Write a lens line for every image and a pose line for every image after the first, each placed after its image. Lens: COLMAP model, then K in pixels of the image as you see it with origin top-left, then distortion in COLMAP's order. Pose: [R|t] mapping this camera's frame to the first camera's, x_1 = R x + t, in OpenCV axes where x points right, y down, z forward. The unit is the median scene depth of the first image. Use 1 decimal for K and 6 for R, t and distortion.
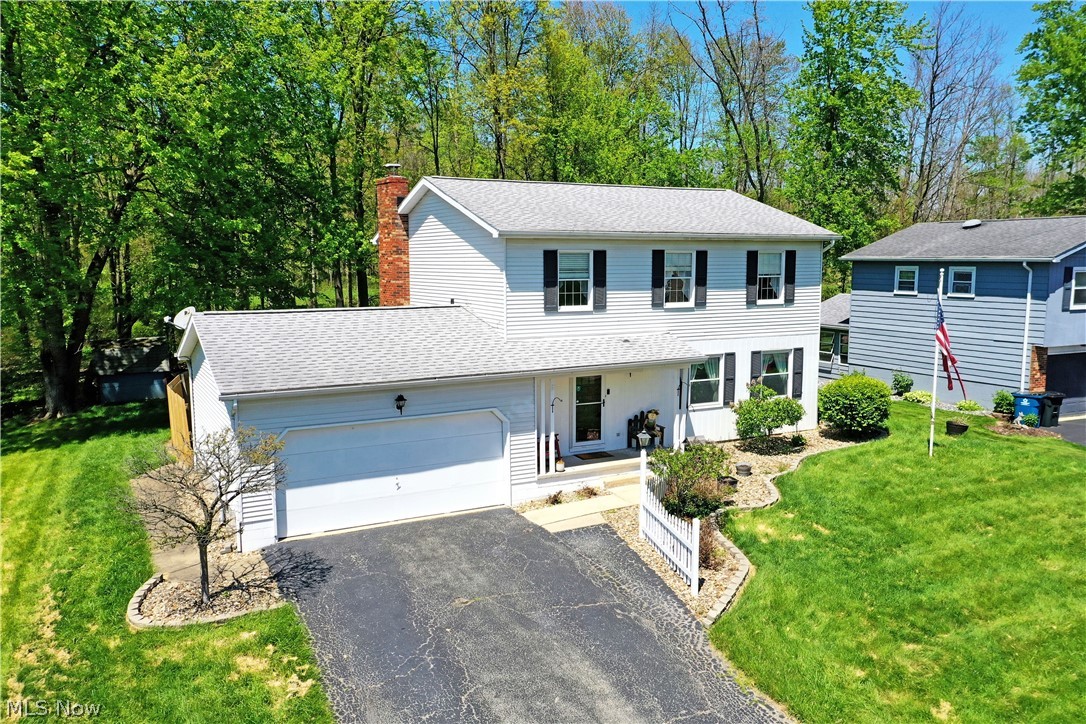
lens RADIAL K [[863.4, 0, 543.0], [0, 863.4, 362.0], [0, 0, 1]] dist [0.027434, -0.001023]
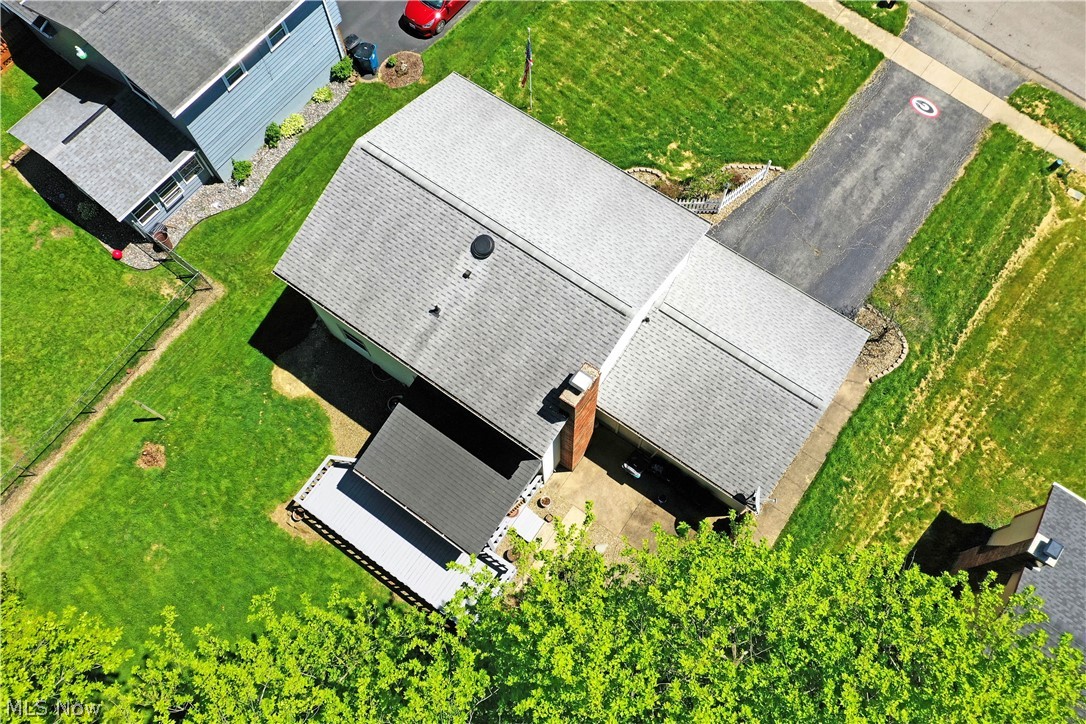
lens RADIAL K [[863.4, 0, 543.0], [0, 863.4, 362.0], [0, 0, 1]] dist [0.027434, -0.001023]
pose [[-0.439554, -0.836734, 0.326602, -0.561206], [0.128347, 0.301372, 0.944829, -1.408798], [-0.888999, 0.457222, -0.025077, 1.318524]]
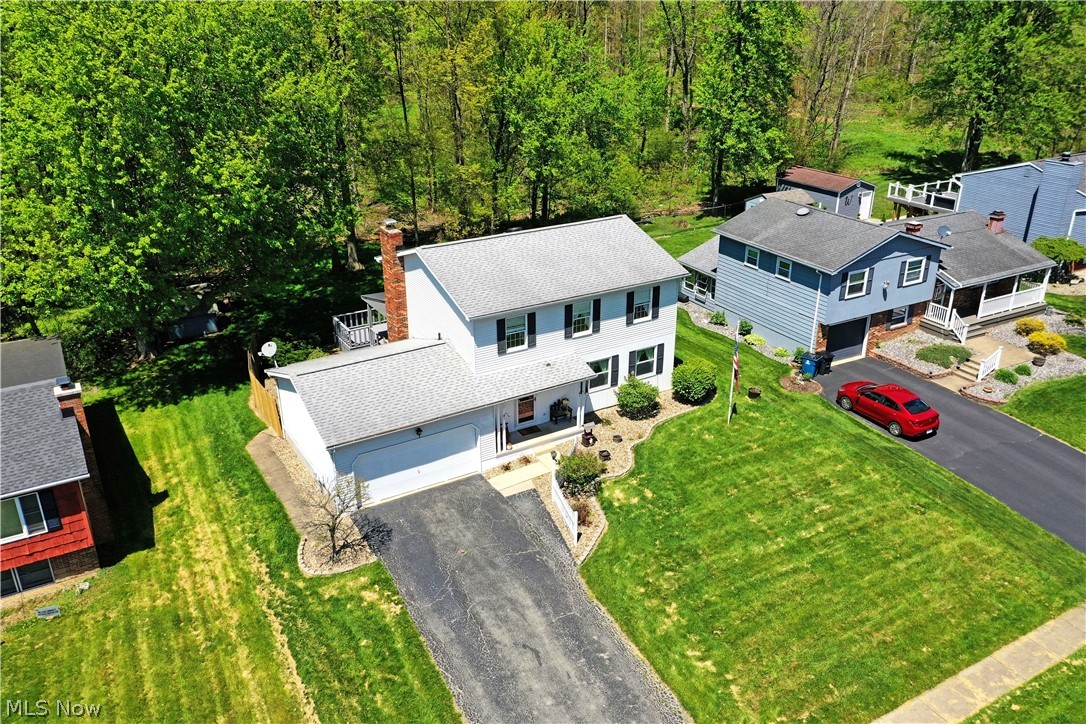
lens RADIAL K [[863.4, 0, 543.0], [0, 863.4, 362.0], [0, 0, 1]] dist [0.027434, -0.001023]
pose [[0.998493, -0.022950, 0.049844, 0.004816], [0.007745, 0.958187, 0.286037, -0.517258], [-0.054325, -0.285220, 0.956921, -0.587460]]
